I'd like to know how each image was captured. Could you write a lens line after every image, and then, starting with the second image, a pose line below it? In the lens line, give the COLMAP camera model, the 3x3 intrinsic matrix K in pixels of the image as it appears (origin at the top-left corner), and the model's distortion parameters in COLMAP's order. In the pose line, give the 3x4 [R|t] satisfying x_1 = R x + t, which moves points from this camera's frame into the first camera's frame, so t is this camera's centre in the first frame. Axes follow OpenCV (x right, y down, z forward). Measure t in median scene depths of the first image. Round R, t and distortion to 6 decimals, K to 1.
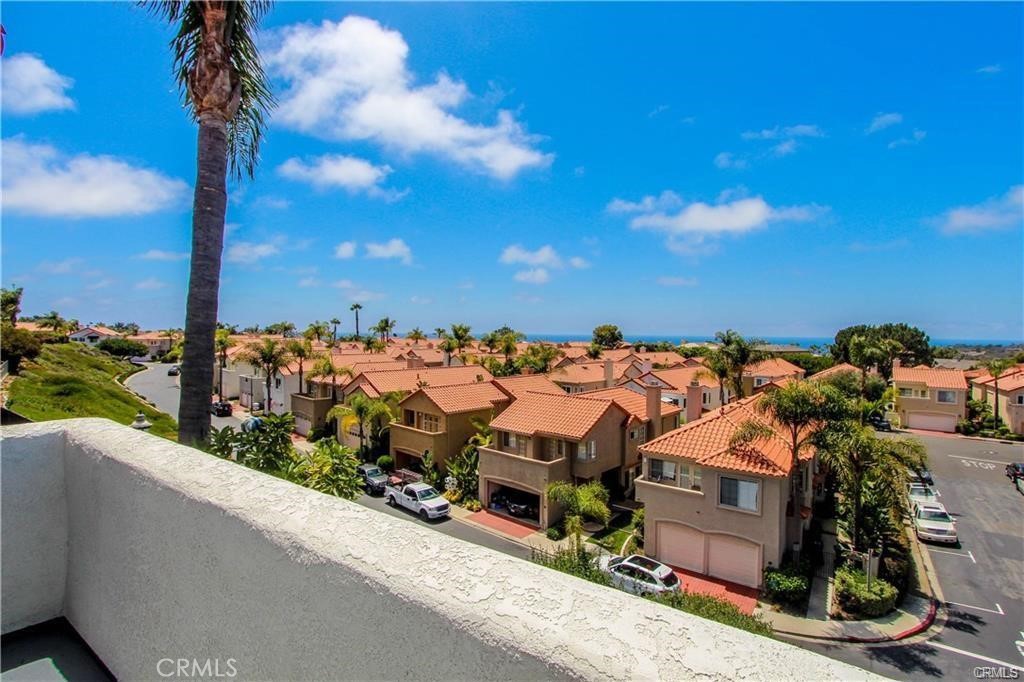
lens RADIAL K [[483.1, 0, 502.8], [0, 483.1, 338.4], [0, 0, 1]] dist [-0.016146, 0.000676]
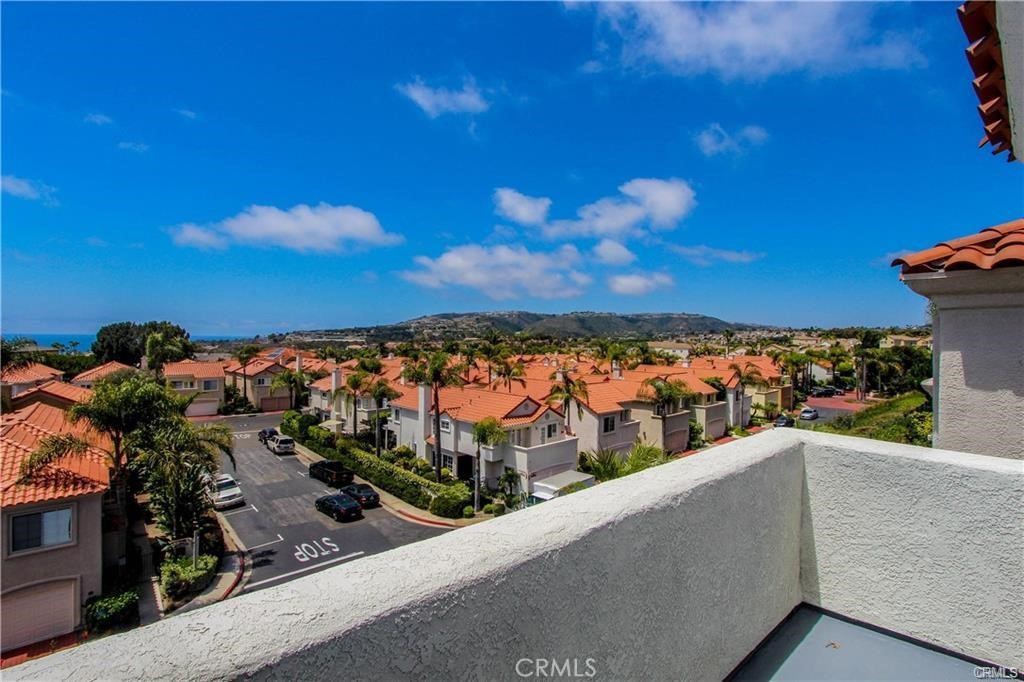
lens RADIAL K [[483.1, 0, 502.8], [0, 483.1, 338.4], [0, 0, 1]] dist [-0.016146, 0.000676]
pose [[0.225112, -0.010249, 0.974279, -0.113362], [0.002517, 0.999947, 0.009938, -0.004887], [-0.974330, 0.000215, 0.225126, 0.066165]]
